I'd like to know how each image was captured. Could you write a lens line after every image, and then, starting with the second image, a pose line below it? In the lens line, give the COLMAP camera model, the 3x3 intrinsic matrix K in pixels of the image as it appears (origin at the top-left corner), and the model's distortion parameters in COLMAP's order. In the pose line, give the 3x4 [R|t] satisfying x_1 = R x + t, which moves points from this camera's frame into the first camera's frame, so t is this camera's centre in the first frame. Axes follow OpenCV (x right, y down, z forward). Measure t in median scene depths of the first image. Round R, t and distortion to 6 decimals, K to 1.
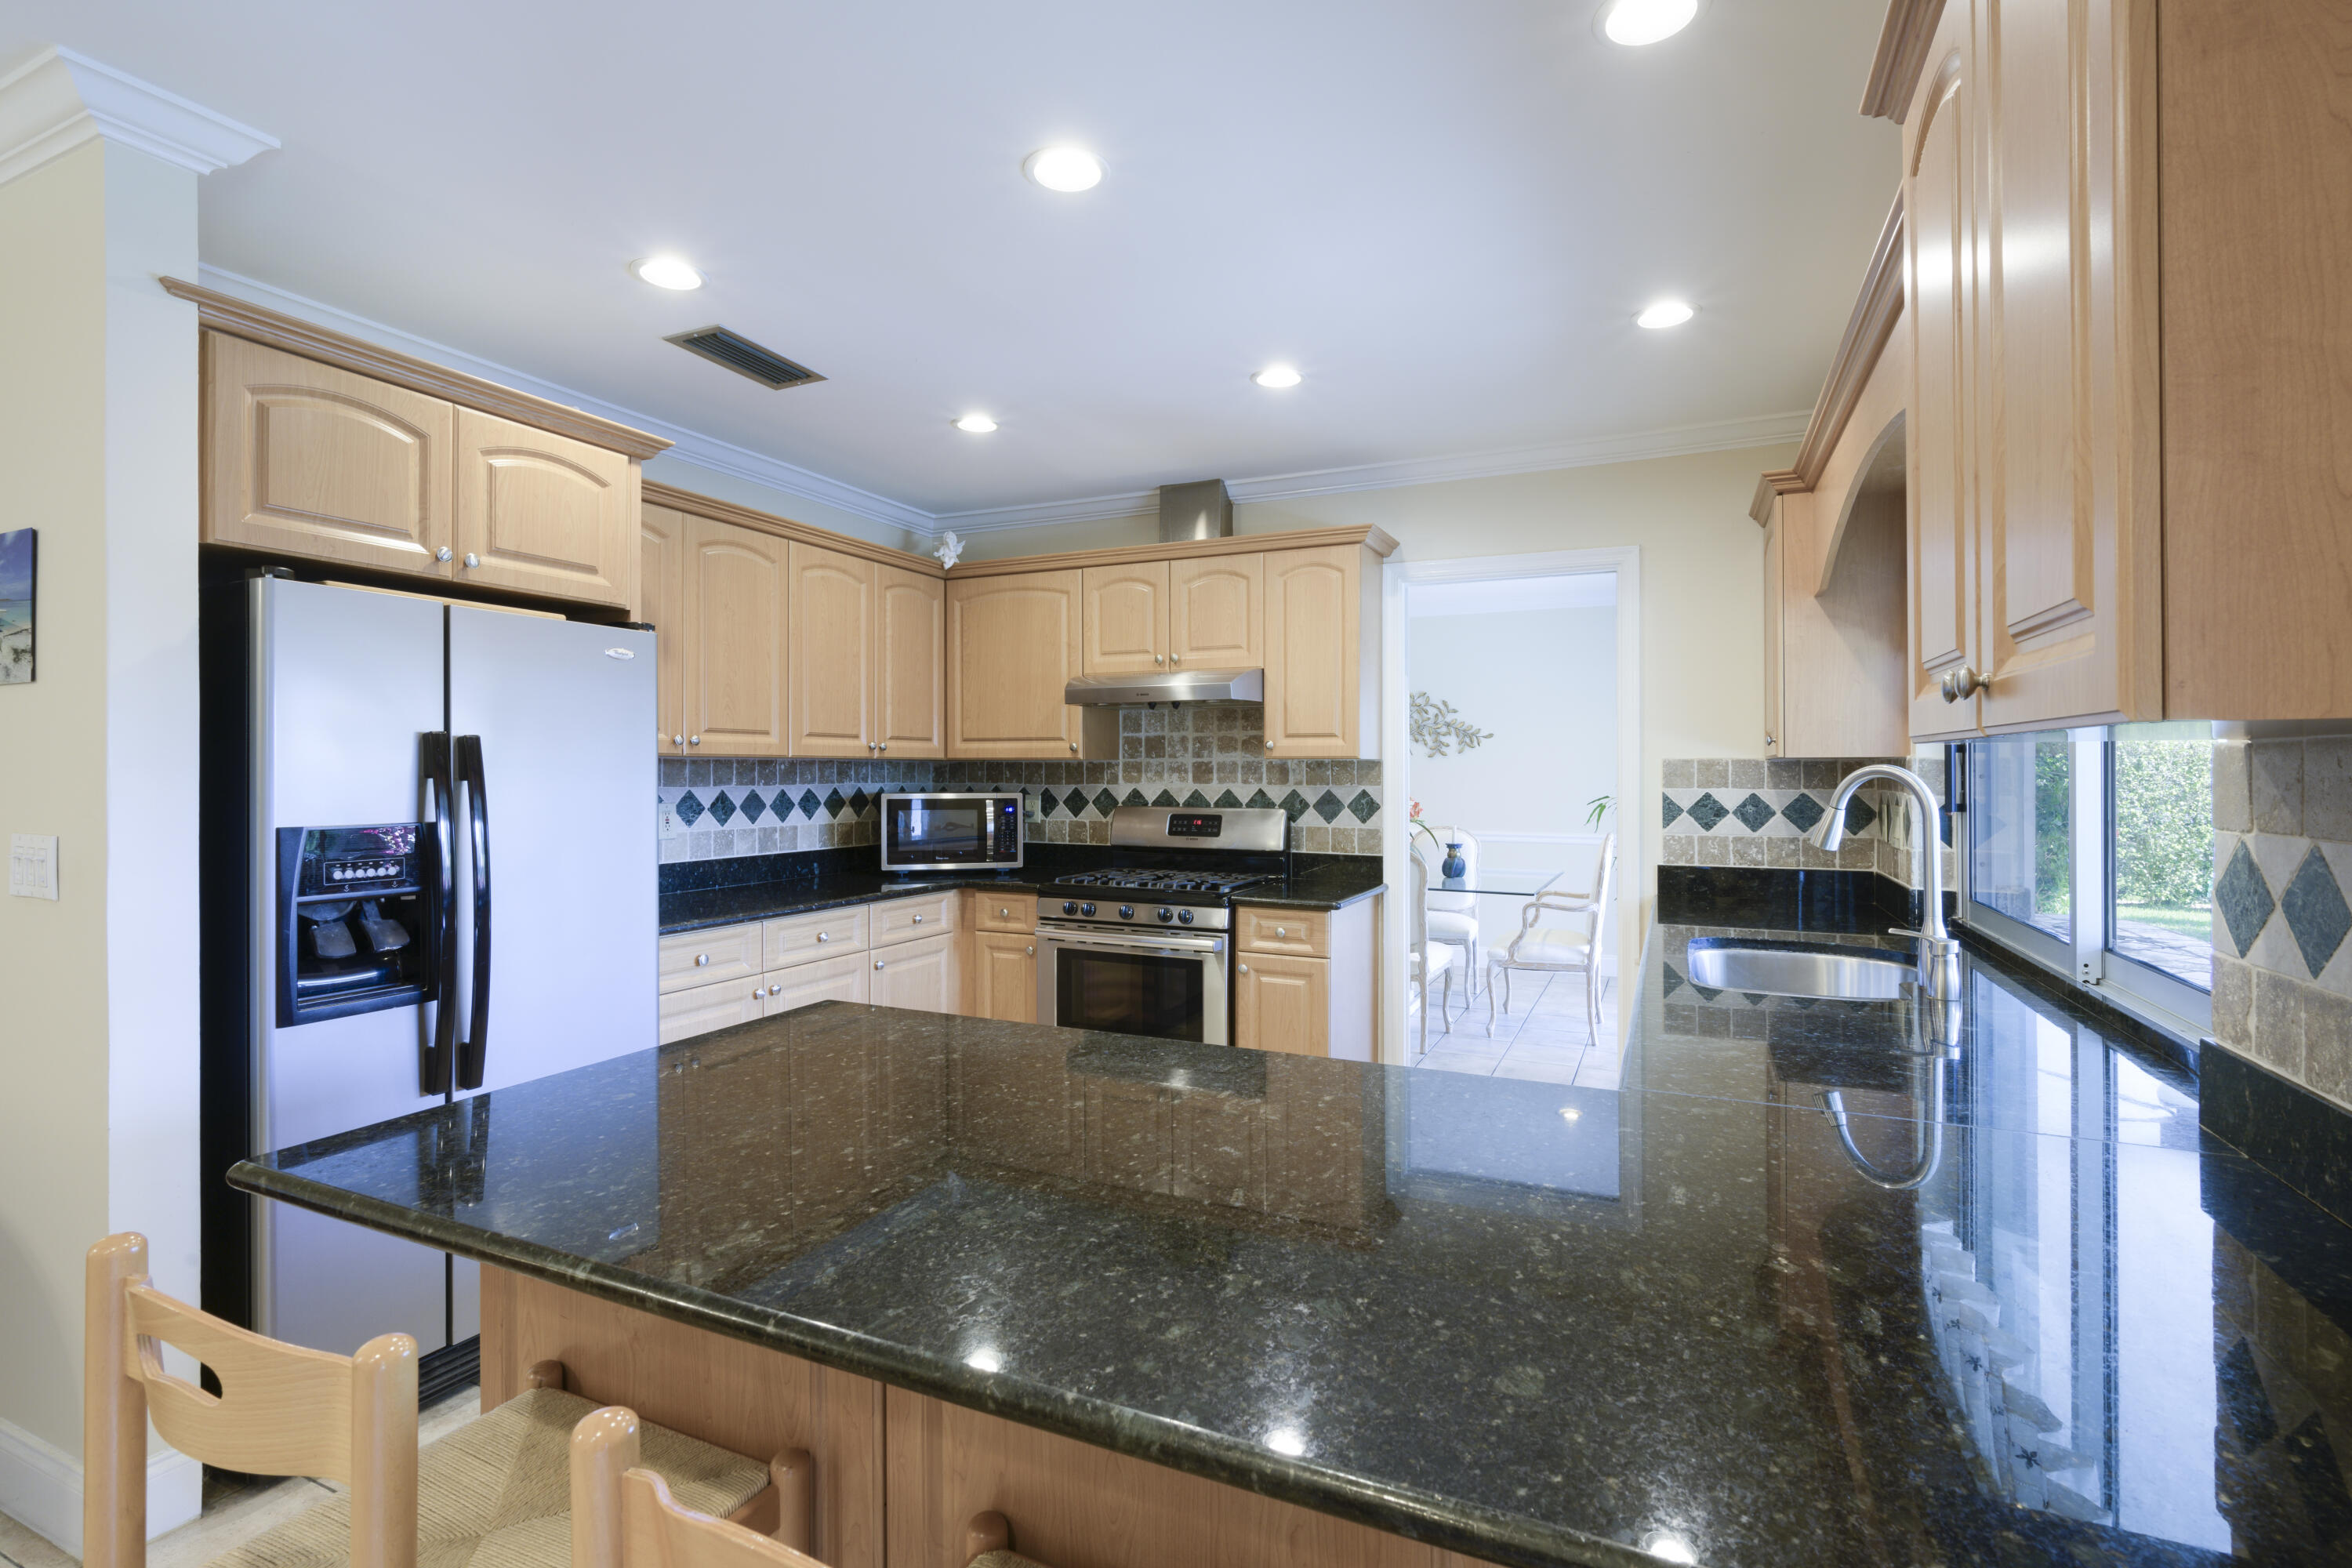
lens RADIAL K [[1064.1, 0, 1192.2], [0, 1064.1, 765.2], [0, 0, 1]] dist [-0.000289, 0.000105]
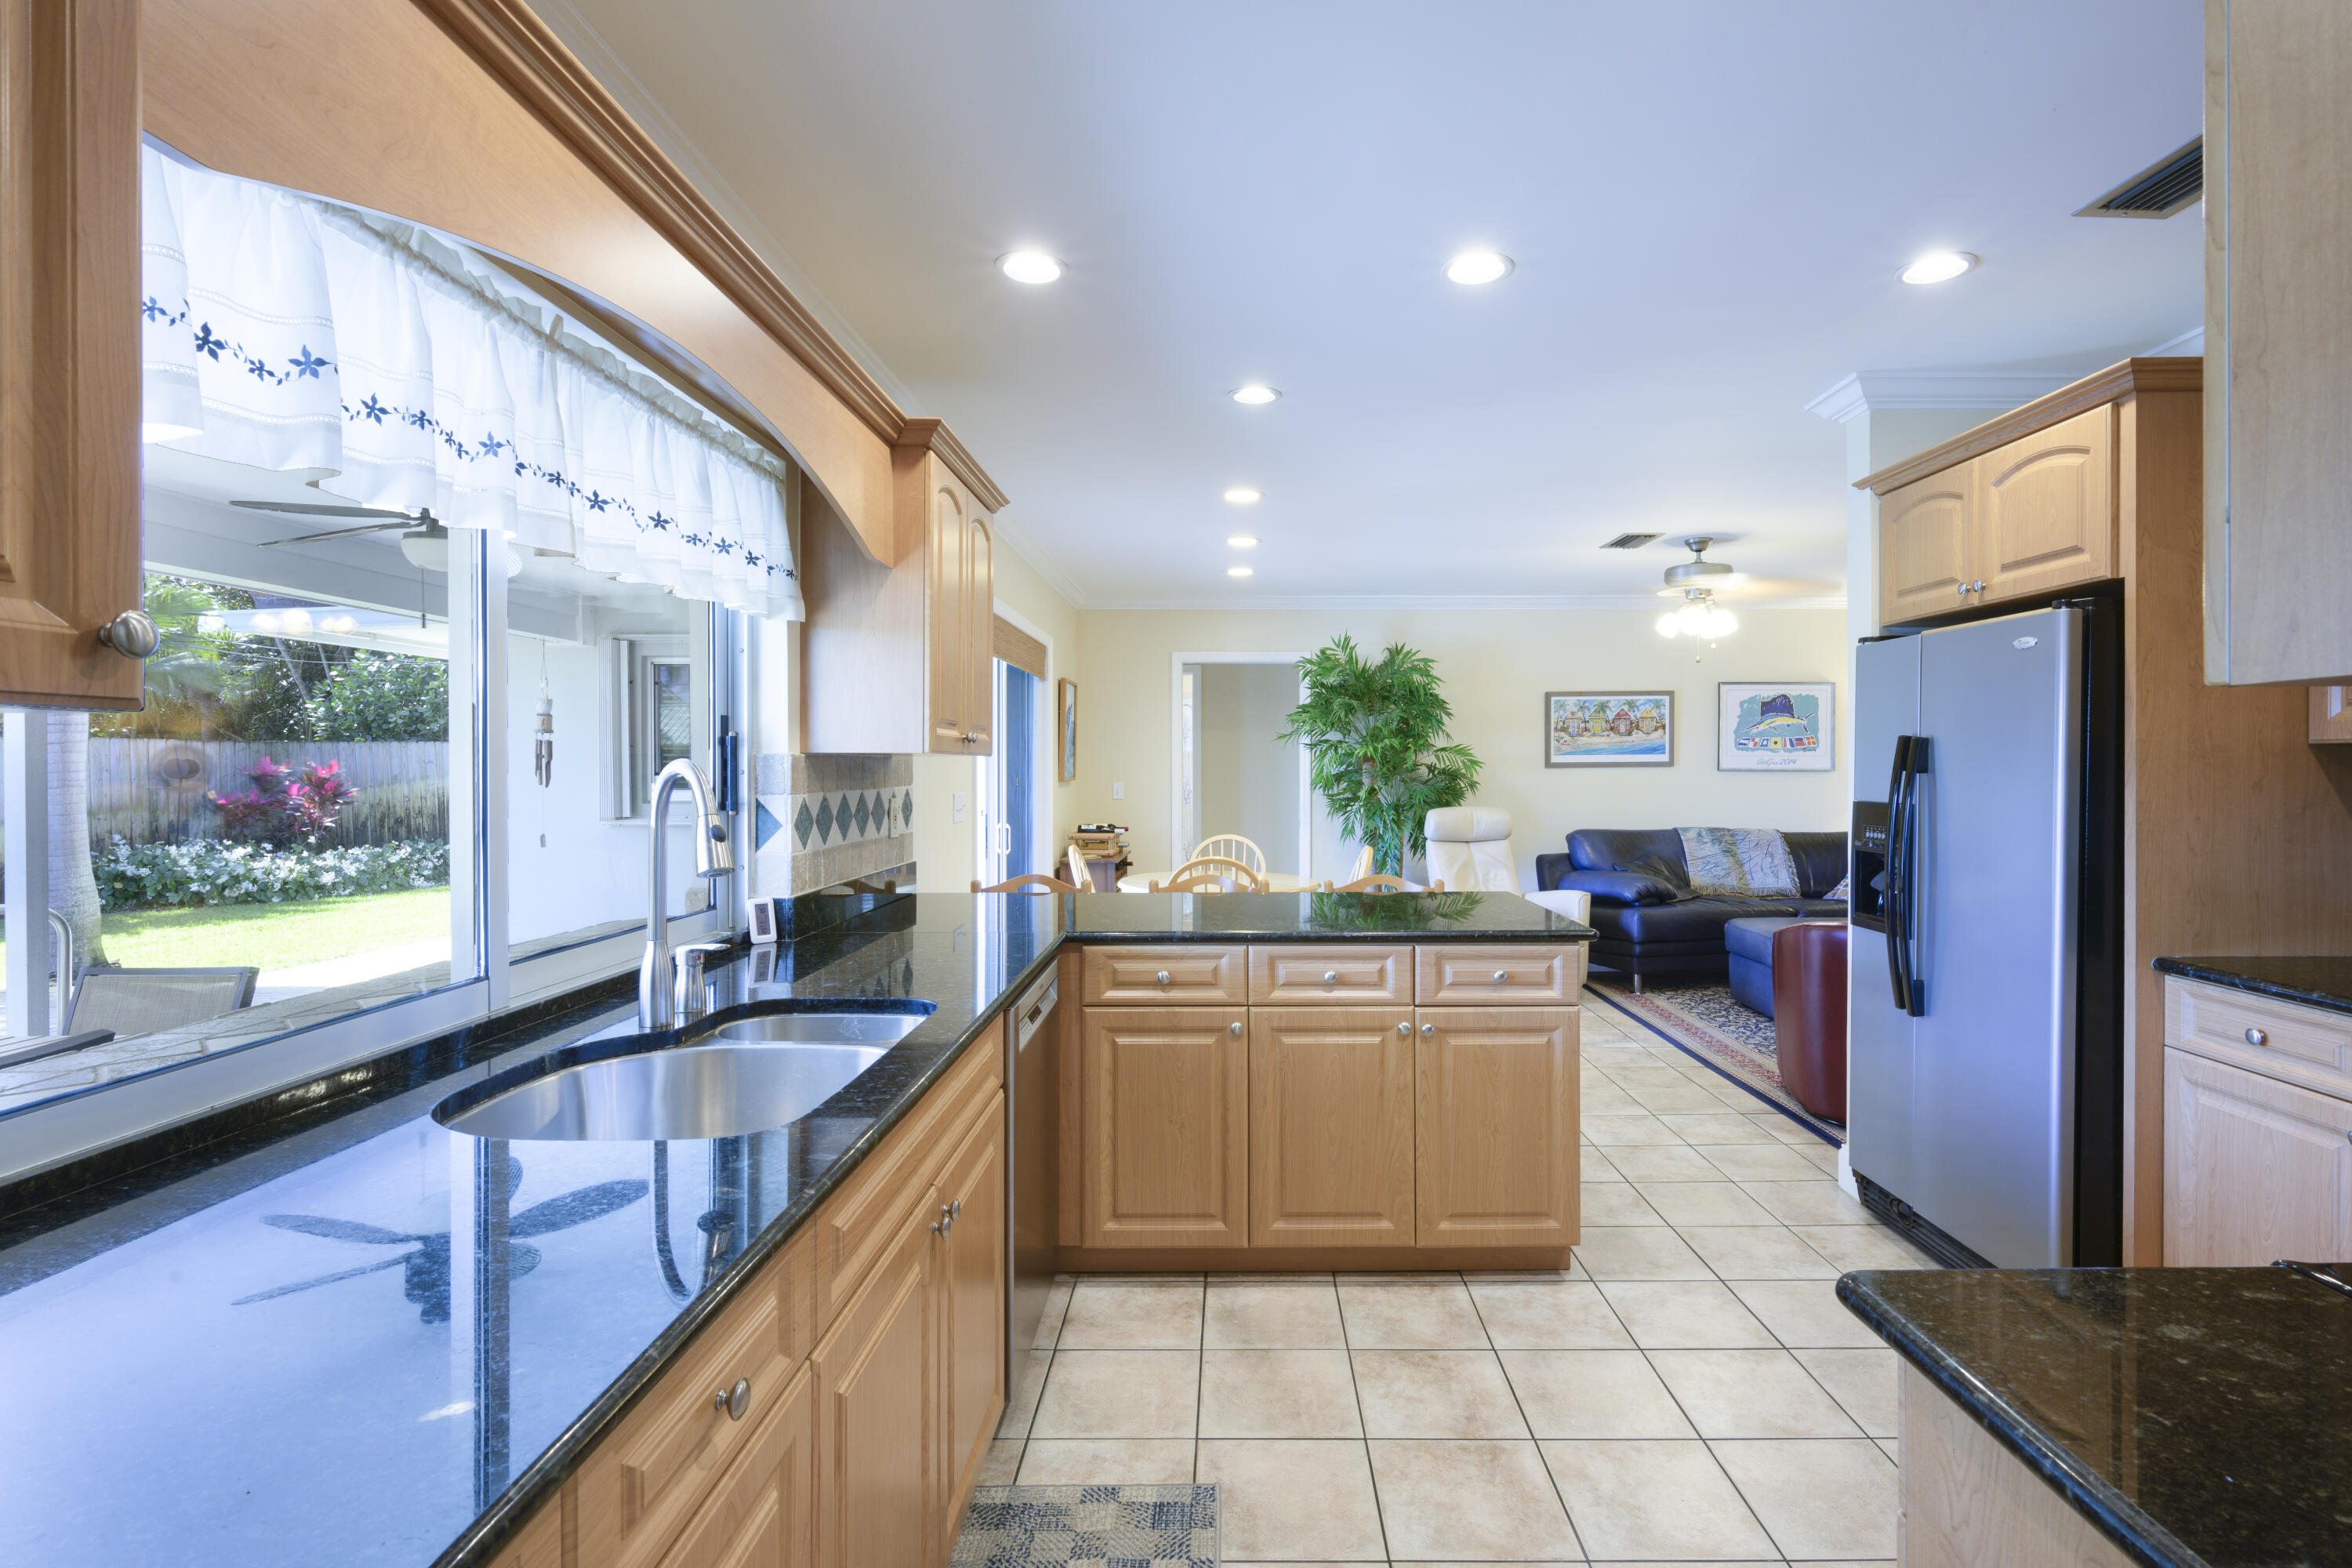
lens RADIAL K [[1064.1, 0, 1194.6], [0, 1064.1, 771.9], [0, 0, 1]] dist [-0.000289, 0.000105]
pose [[-0.920443, 0.002684, -0.390867, 0.343460], [0.002391, 0.999996, 0.001235, 0.005393], [0.390869, 0.000203, -0.920446, 1.043162]]
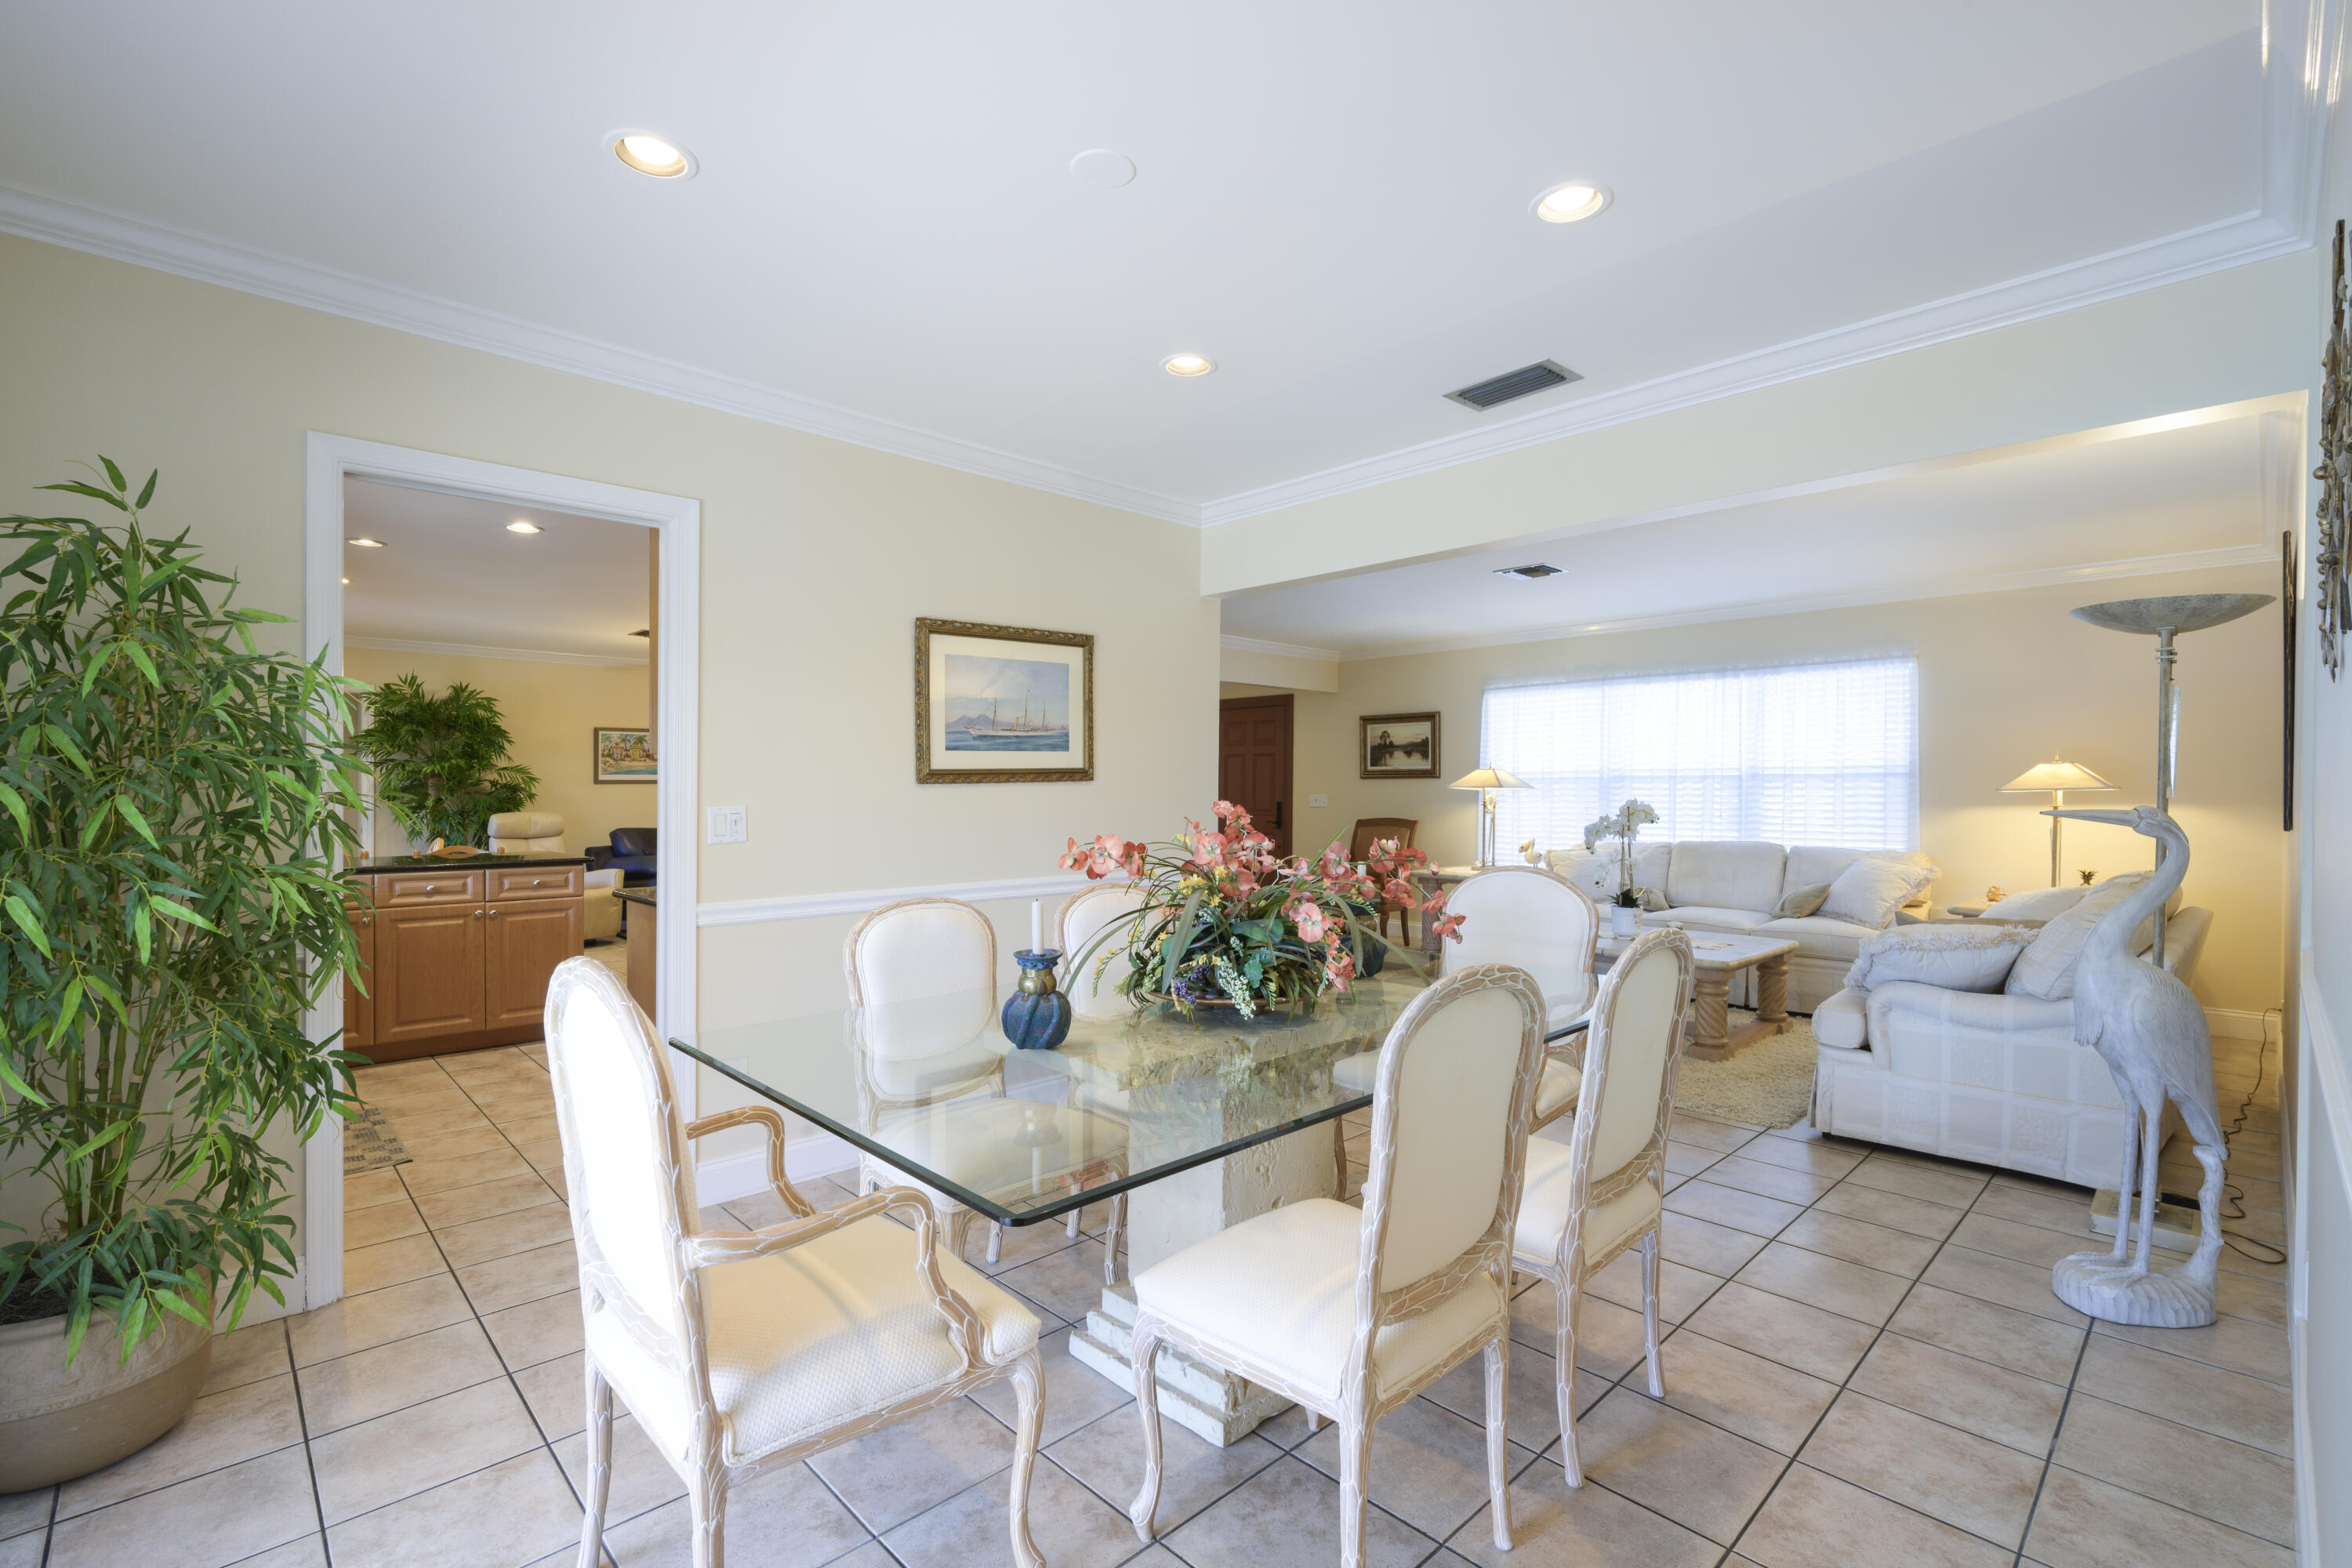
lens RADIAL K [[1064.1, 0, 1217.5], [0, 1064.1, 787.3], [0, 0, 1]] dist [-0.000289, 0.000105]
pose [[-0.343799, -0.004198, -0.939034, 0.845010], [0.004857, 0.999969, -0.006248, 0.030655], [0.939031, -0.006709, -0.343768, 1.735754]]
